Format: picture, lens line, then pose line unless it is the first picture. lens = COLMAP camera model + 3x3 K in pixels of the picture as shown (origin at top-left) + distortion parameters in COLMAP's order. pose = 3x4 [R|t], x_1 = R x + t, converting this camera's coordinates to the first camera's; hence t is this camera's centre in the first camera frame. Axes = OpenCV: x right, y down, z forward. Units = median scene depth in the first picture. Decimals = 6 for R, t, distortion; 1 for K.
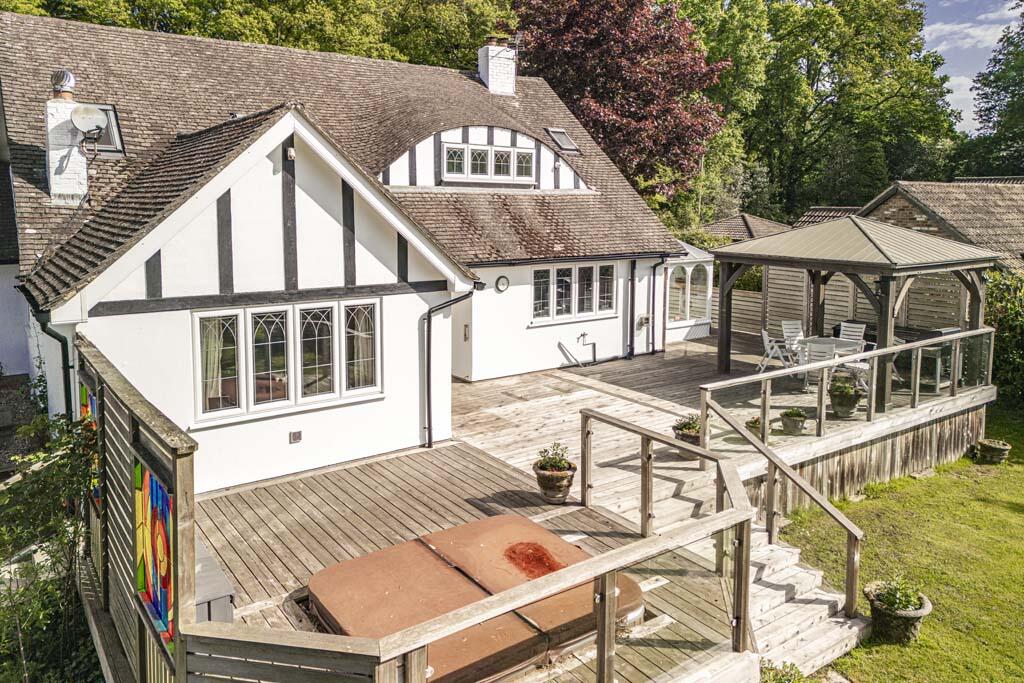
lens RADIAL K [[745.4, 0, 509.5], [0, 745.4, 286.7], [0, 0, 1]] dist [0.034622, -0.001204]
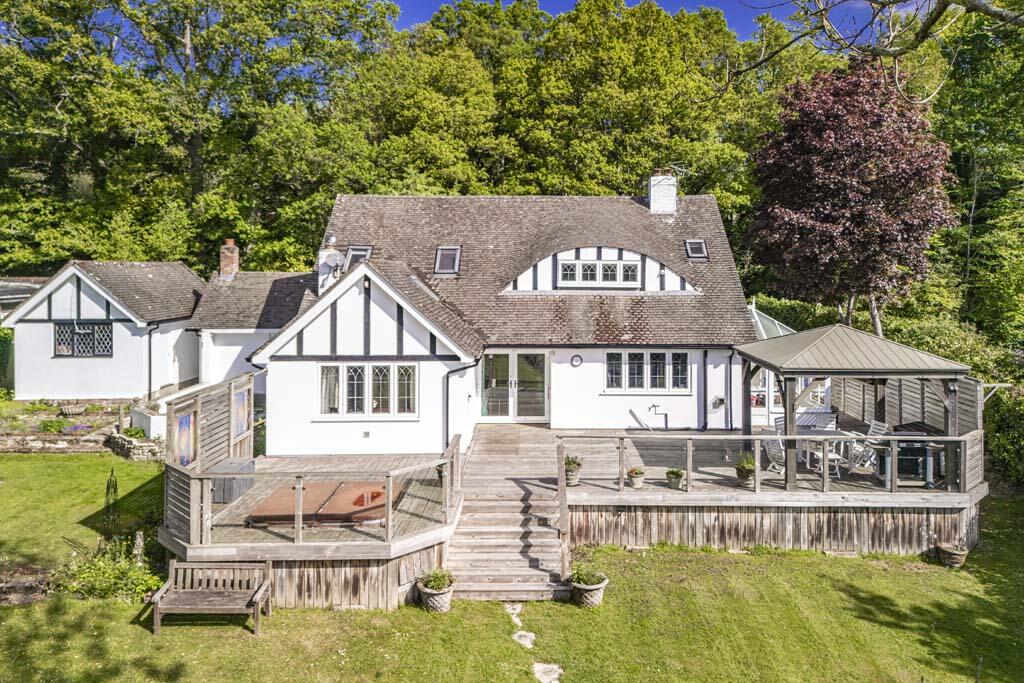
lens RADIAL K [[771.3, 0, 544.9], [0, 771.3, 277.7], [0, 0, 1]] dist [0.083023, -0.126934]
pose [[0.820991, 0.008982, -0.570871, 0.730455], [-0.064969, 0.994851, -0.077782, -0.040768], [0.567233, 0.100948, 0.817347, -0.228047]]
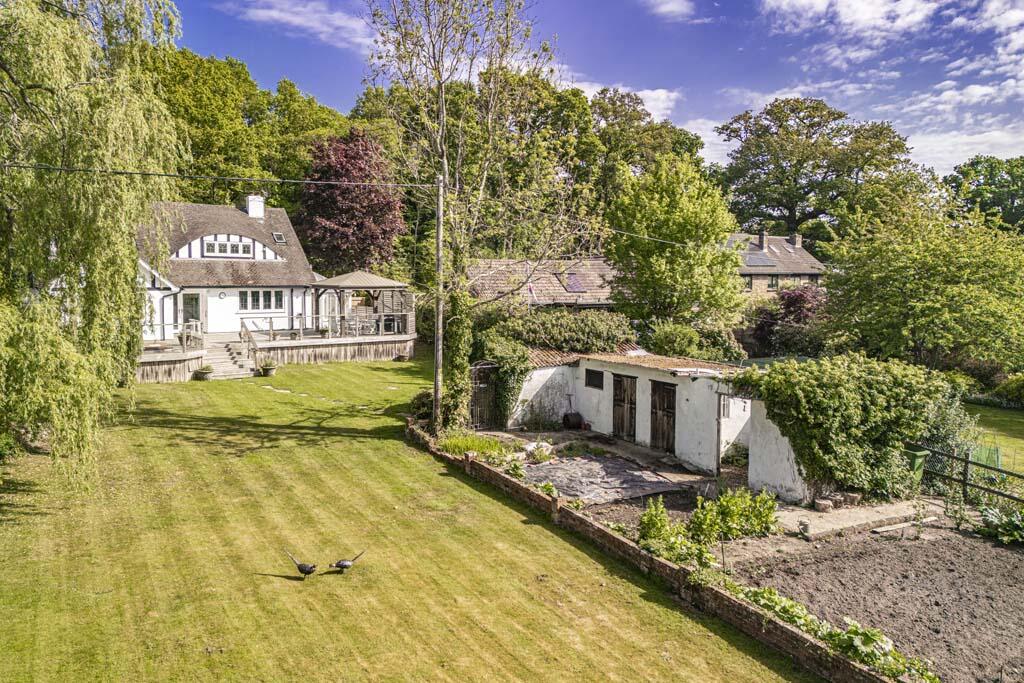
lens RADIAL K [[708.1, 0, 513.3], [0, 708.1, 318.6], [0, 0, 1]] dist [0.030322, -0.001203]
pose [[0.999845, 0.002797, 0.017392, 0.906425], [-0.001891, 0.998651, -0.051890, 0.192085], [-0.017514, 0.051849, 0.998501, -1.402365]]
